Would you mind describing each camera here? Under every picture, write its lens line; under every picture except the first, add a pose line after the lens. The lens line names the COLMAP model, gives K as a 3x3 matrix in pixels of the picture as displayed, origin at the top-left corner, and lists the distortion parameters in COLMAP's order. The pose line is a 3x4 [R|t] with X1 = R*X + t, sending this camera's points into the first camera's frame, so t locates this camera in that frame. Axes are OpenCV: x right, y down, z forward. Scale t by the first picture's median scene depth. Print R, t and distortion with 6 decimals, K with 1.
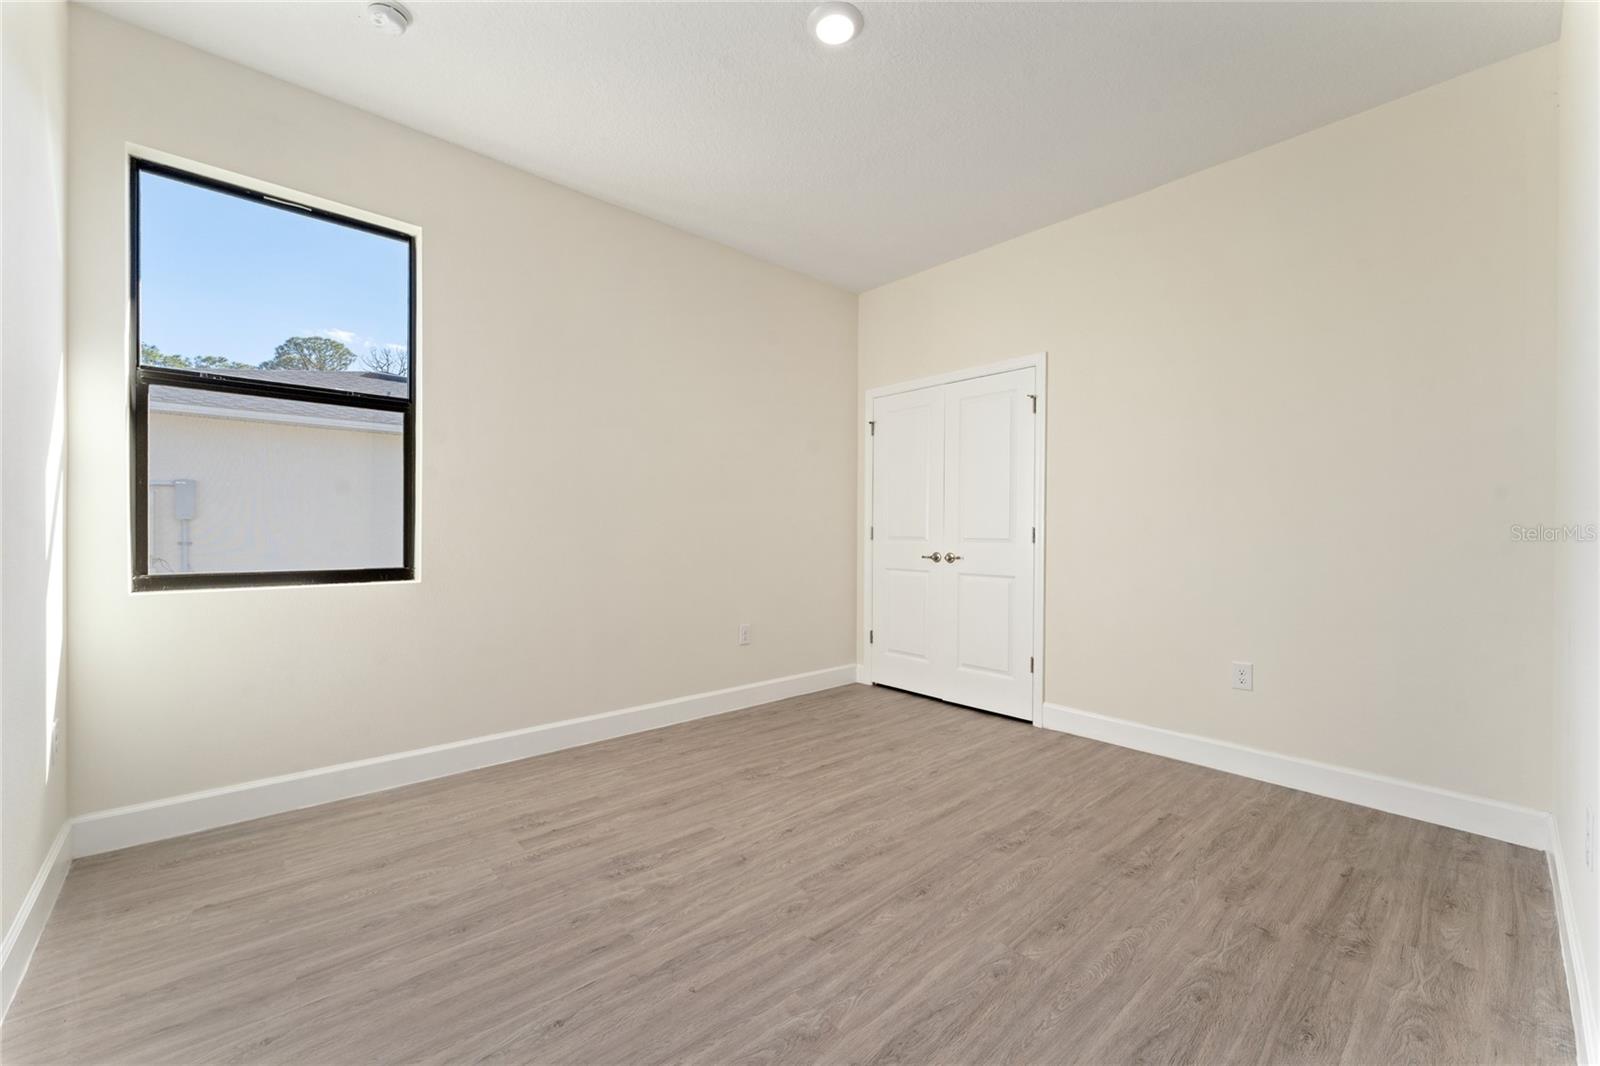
lens RADIAL K [[638.3, 0, 796.2], [0, 638.3, 534.4], [0, 0, 1]] dist [-0.000081, -0.000065]
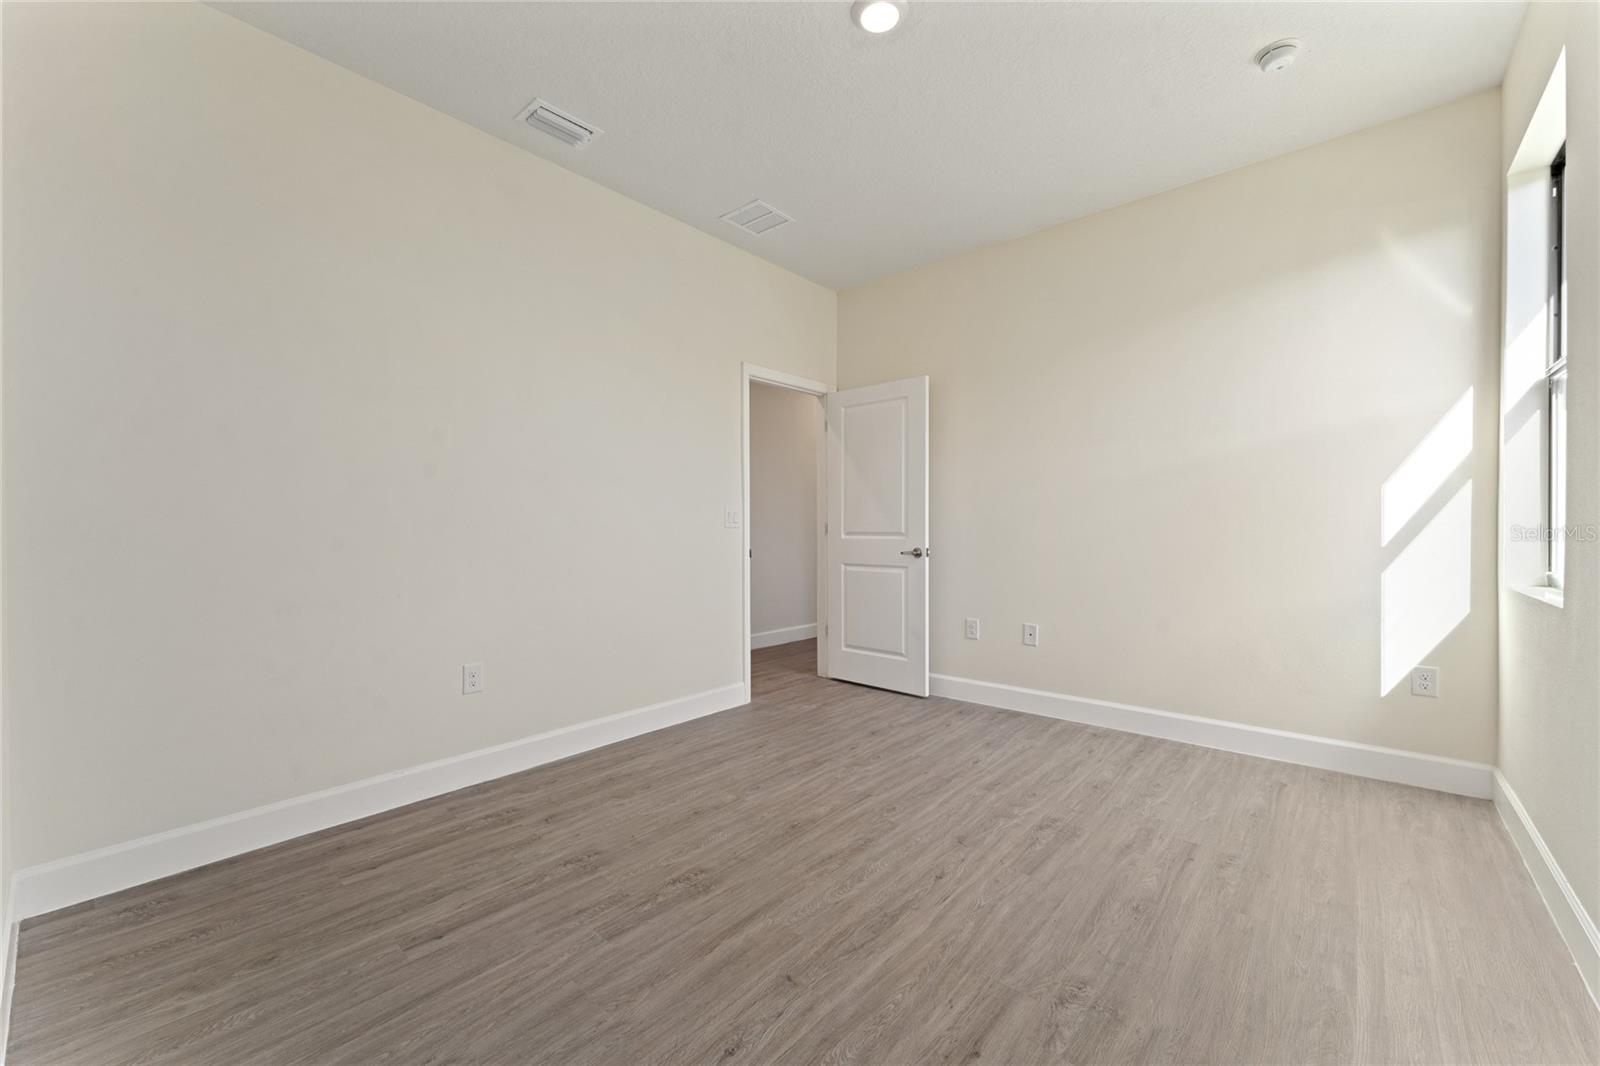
lens RADIAL K [[638.3, 0, 796.2], [0, 638.3, 534.4], [0, 0, 1]] dist [-0.000081, -0.000065]
pose [[-0.992843, -0.001048, -0.119422, 0.318111], [-0.002932, 0.999874, 0.015600, -0.007049], [0.119391, 0.015839, -0.992721, 2.058934]]
